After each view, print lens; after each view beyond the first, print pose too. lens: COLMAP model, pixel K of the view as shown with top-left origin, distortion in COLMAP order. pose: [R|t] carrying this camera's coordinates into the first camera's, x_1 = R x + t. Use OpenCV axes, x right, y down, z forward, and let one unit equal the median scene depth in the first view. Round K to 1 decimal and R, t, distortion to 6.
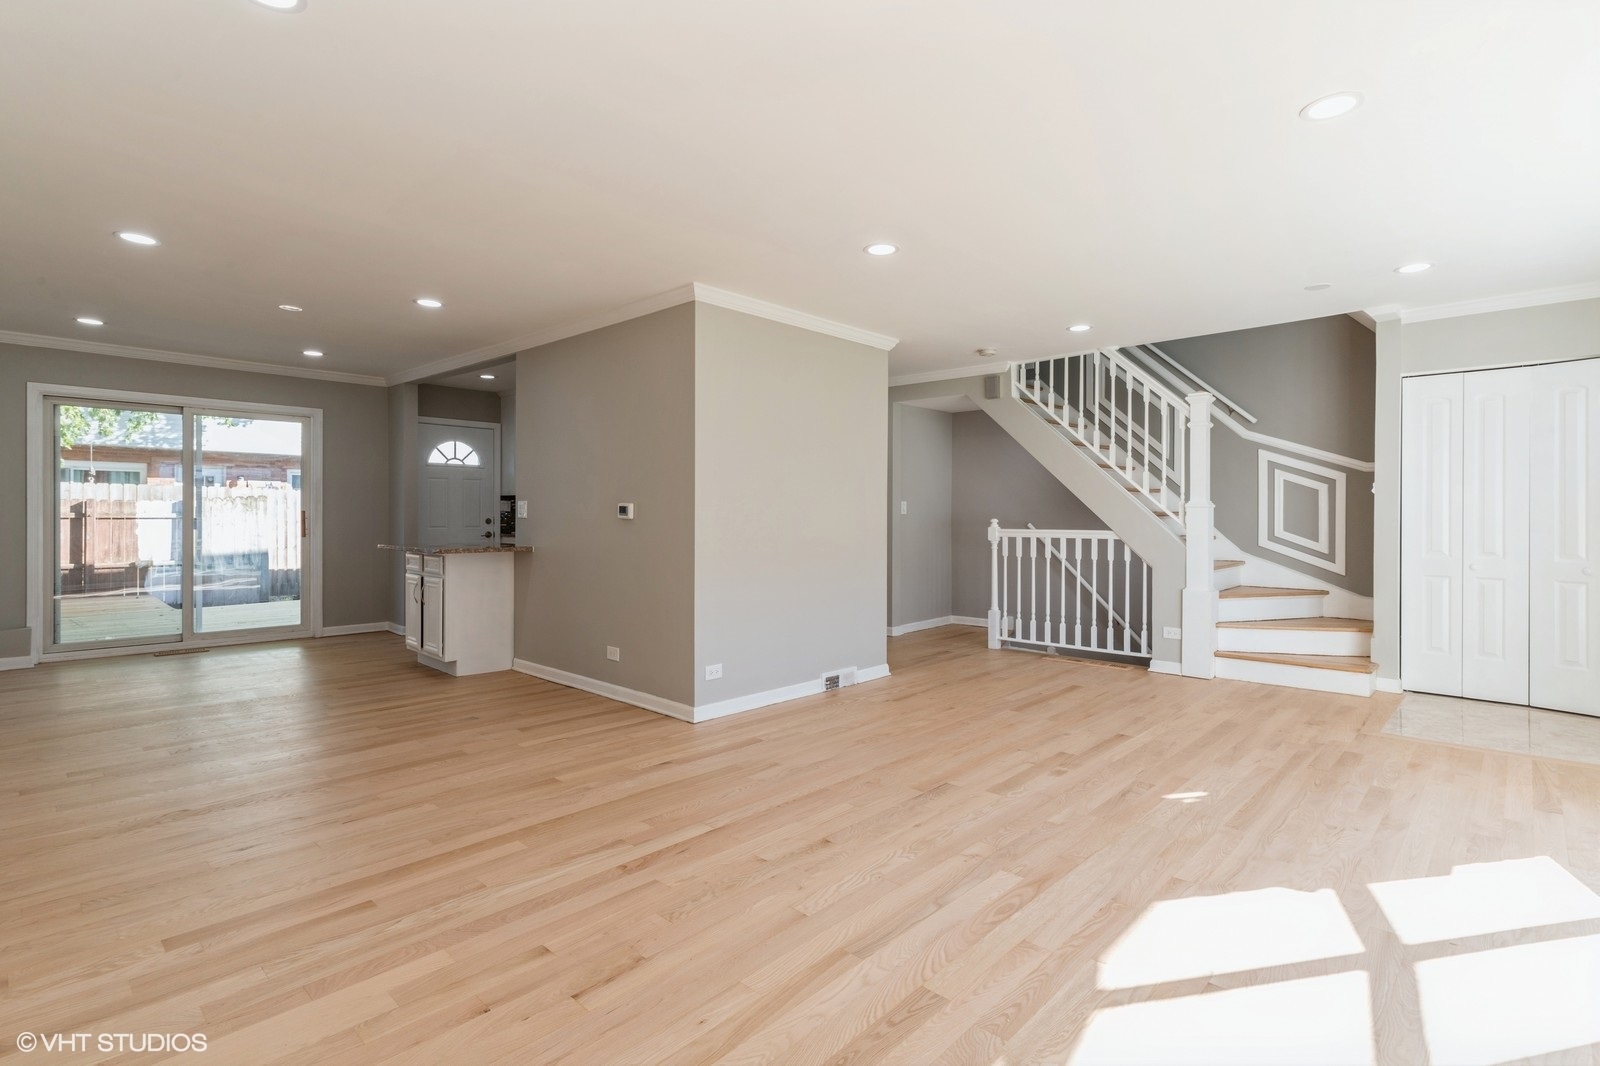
lens RADIAL K [[777.5, 0, 789.6], [0, 777.5, 517.7], [0, 0, 1]] dist [-0.001049, 0.000784]
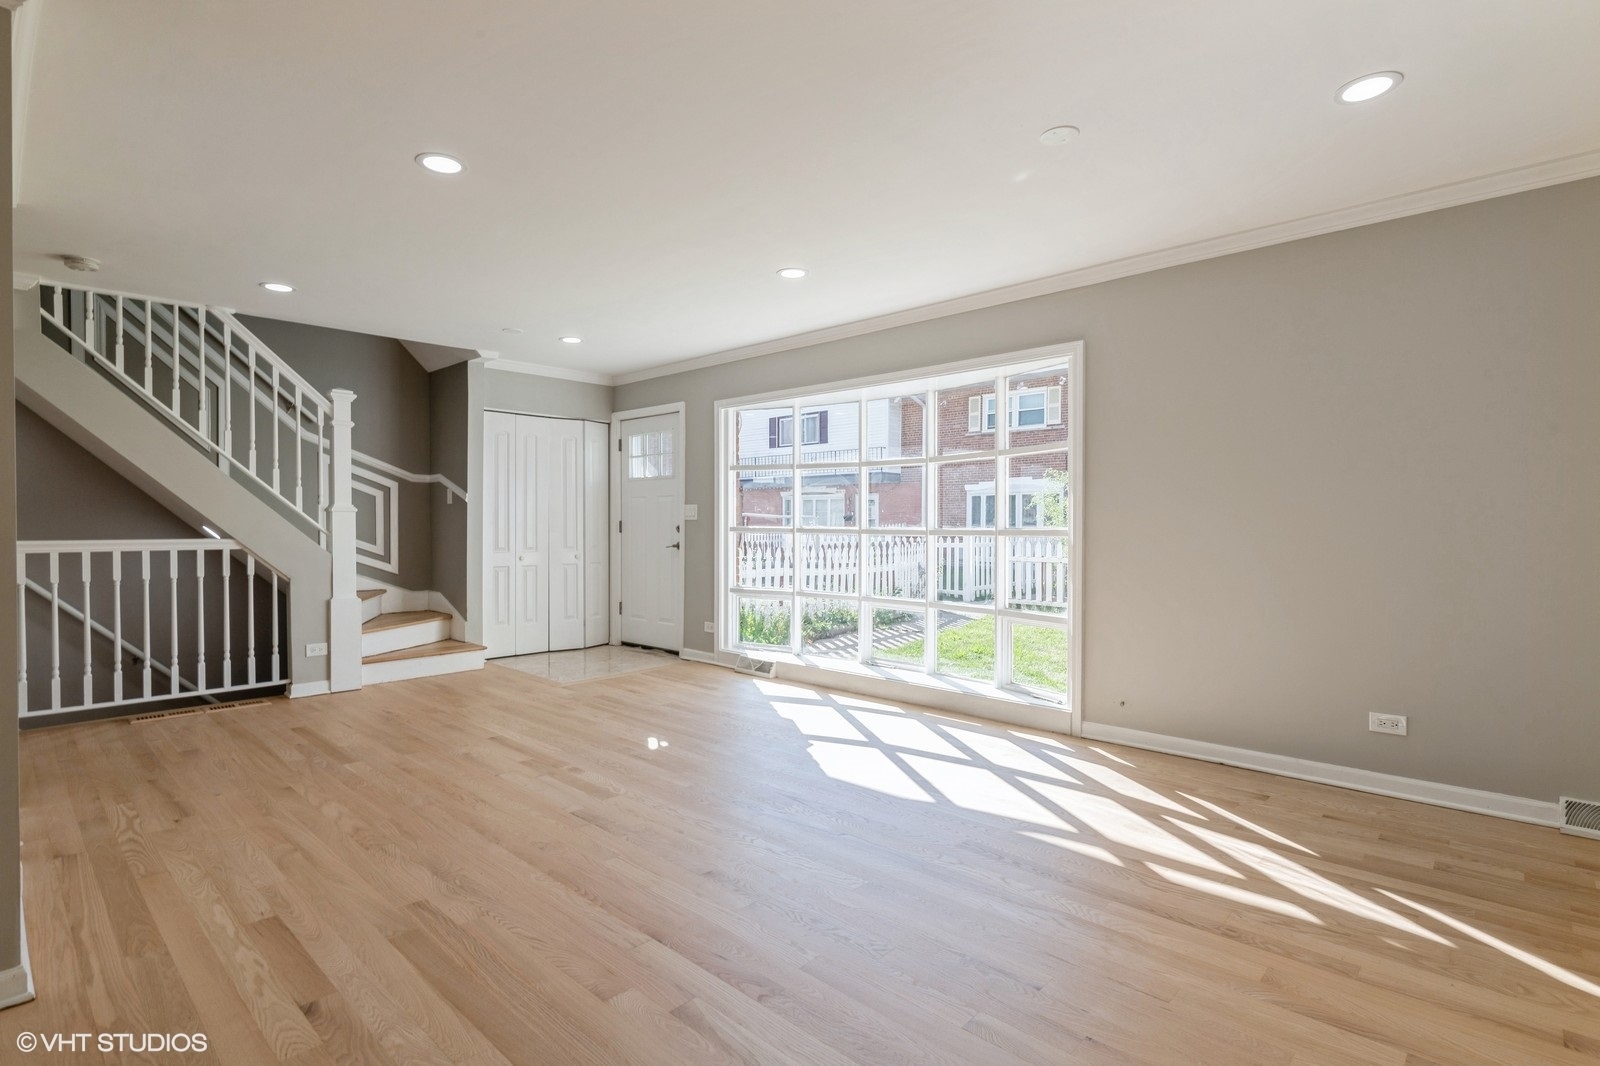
lens RADIAL K [[781.7, 0, 815.1], [0, 781.7, 536.7], [0, 0, 1]] dist [-0.000434, 0.000098]
pose [[-0.018057, -0.020056, 0.999636, -0.591809], [0.000445, 0.999799, 0.020067, -0.002082], [-0.999837, 0.000807, -0.018044, 0.600271]]
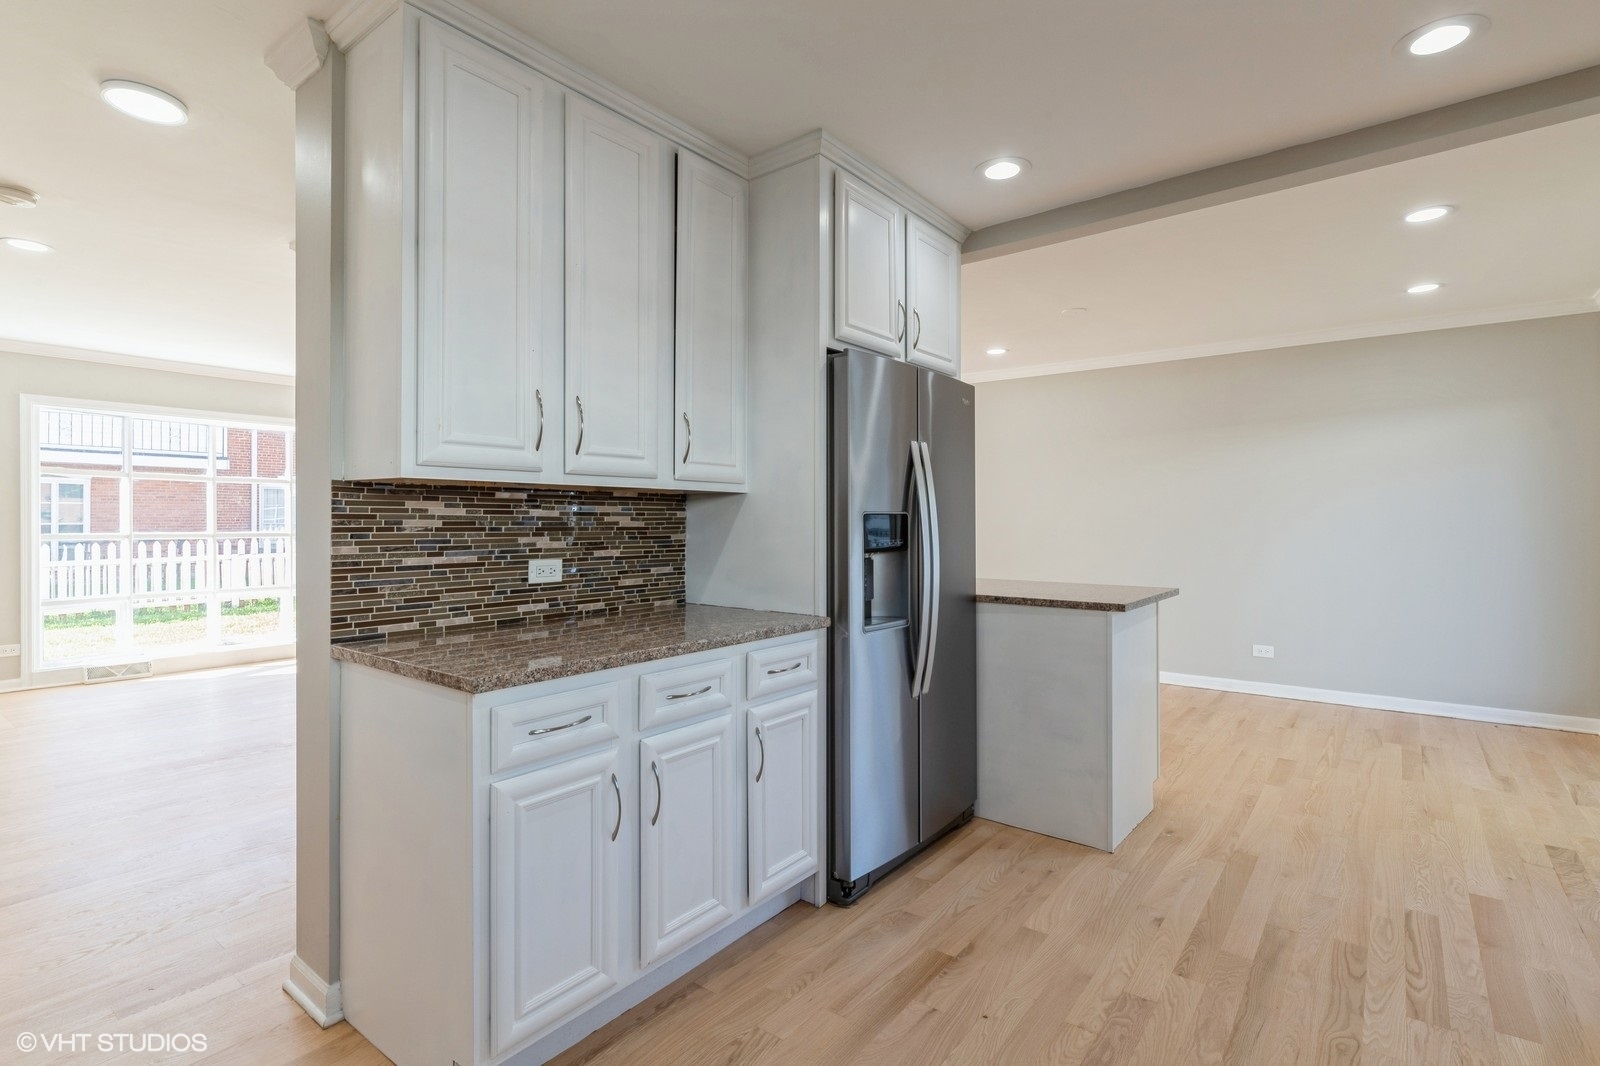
lens RADIAL K [[777.5, 0, 789.6], [0, 777.5, 517.7], [0, 0, 1]] dist [-0.001049, 0.000784]
pose [[-0.995710, -0.000876, -0.092530, -0.270933], [-0.001101, 0.999997, 0.002375, -0.026299], [0.092527, 0.002467, -0.995707, 2.240338]]
